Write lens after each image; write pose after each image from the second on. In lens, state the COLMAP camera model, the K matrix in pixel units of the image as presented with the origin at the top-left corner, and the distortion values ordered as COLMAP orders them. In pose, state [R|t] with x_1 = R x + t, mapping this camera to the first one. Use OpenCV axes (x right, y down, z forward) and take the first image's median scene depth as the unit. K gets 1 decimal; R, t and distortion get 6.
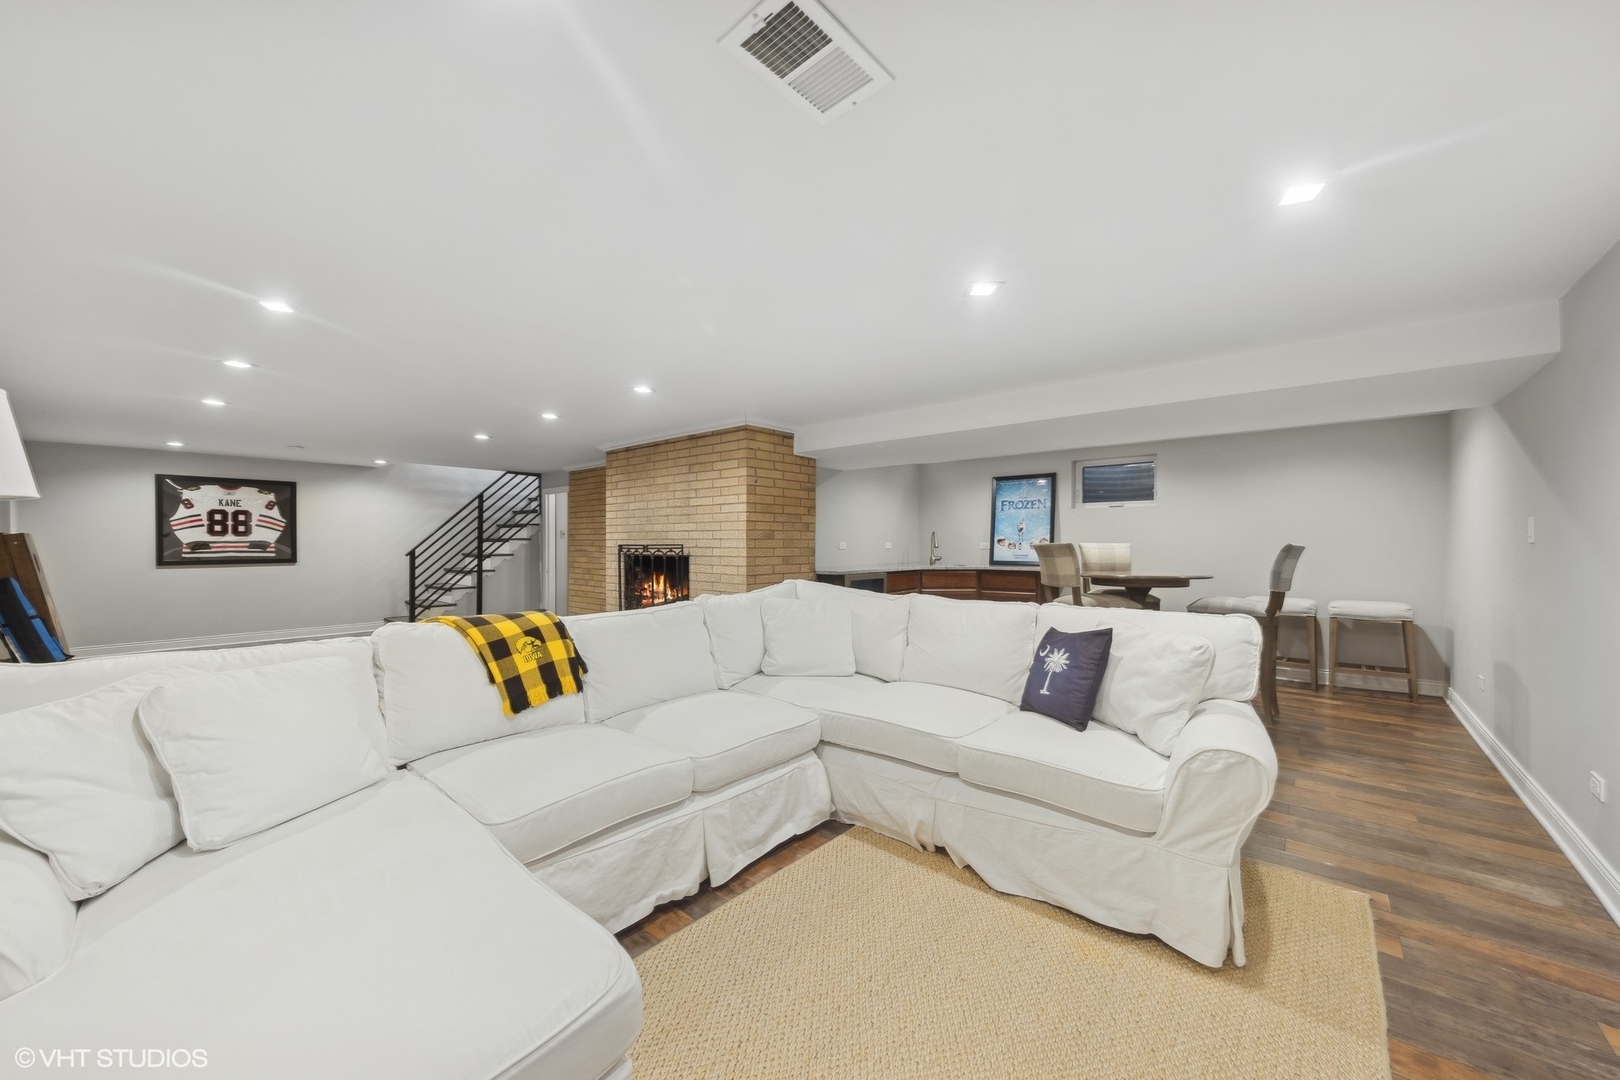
lens RADIAL K [[592.4, 0, 810.0], [0, 592.4, 540.0], [0, 0, 1]] dist [0.000237, 0.000384]
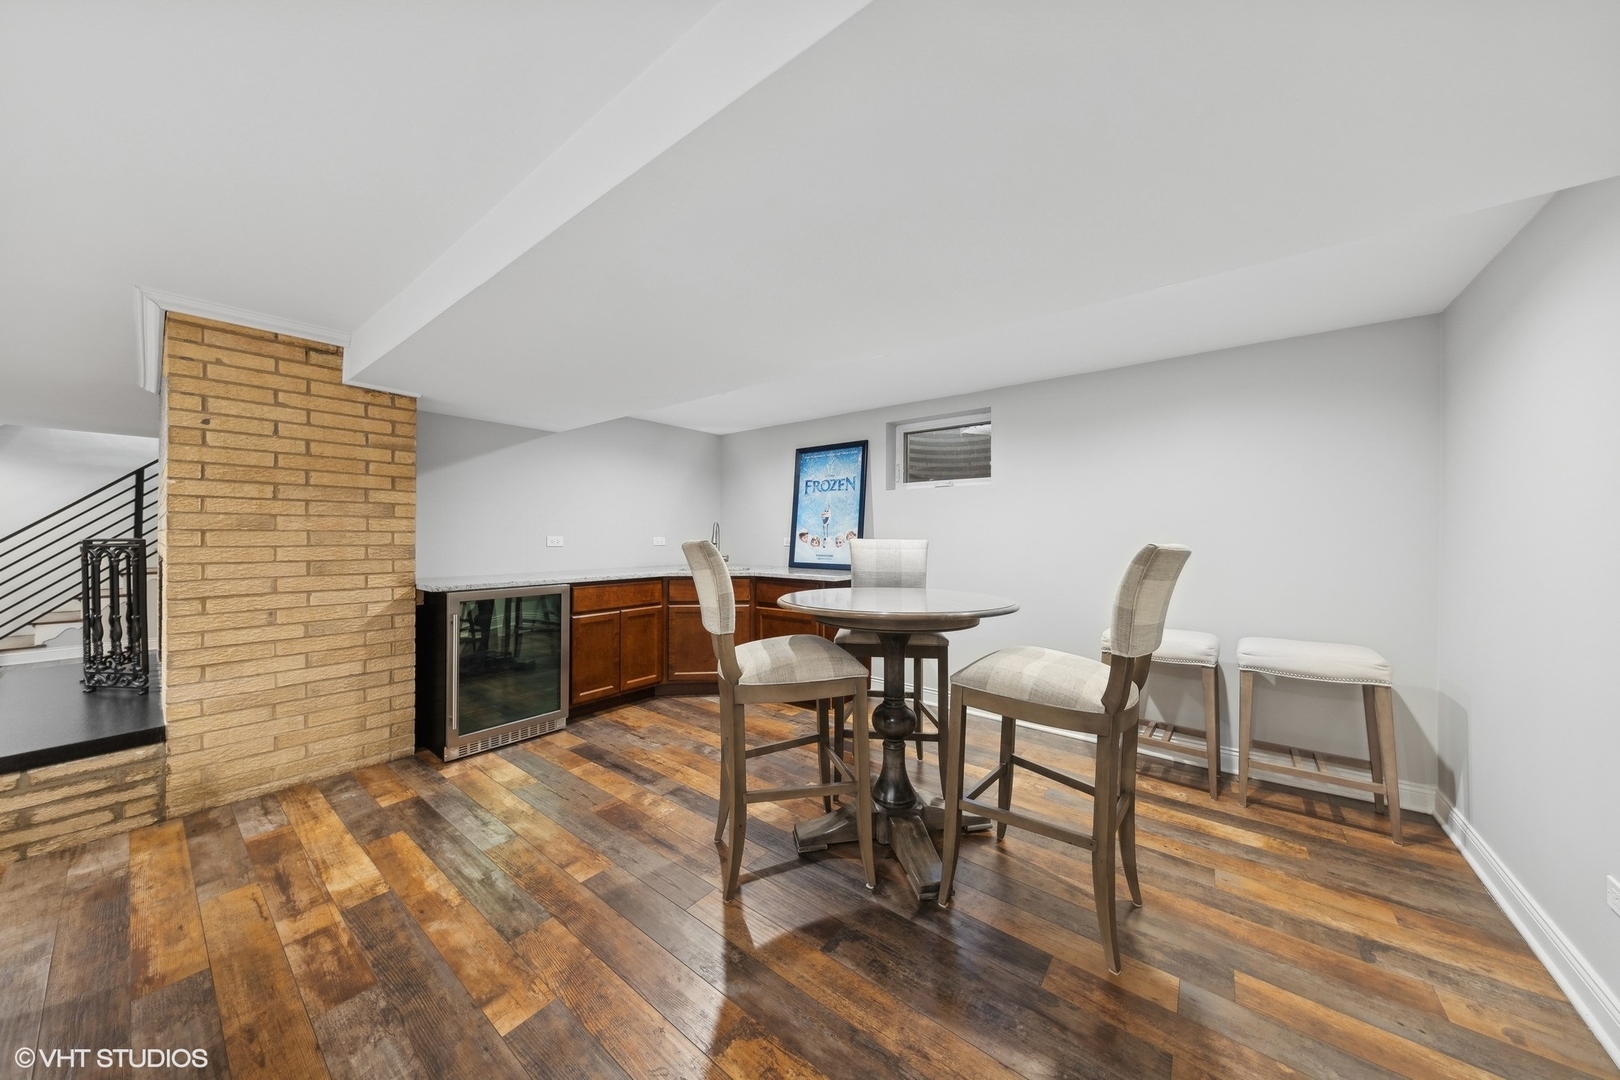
lens RADIAL K [[529.4, 0, 807.5], [0, 529.4, 531.1], [0, 0, 1]] dist [0.001756, -0.000162]
pose [[0.998961, 0.004301, 0.045372, 0.395033], [-0.004034, 0.999974, -0.005985, 0.000290], [-0.045397, 0.005796, 0.998952, 0.459696]]
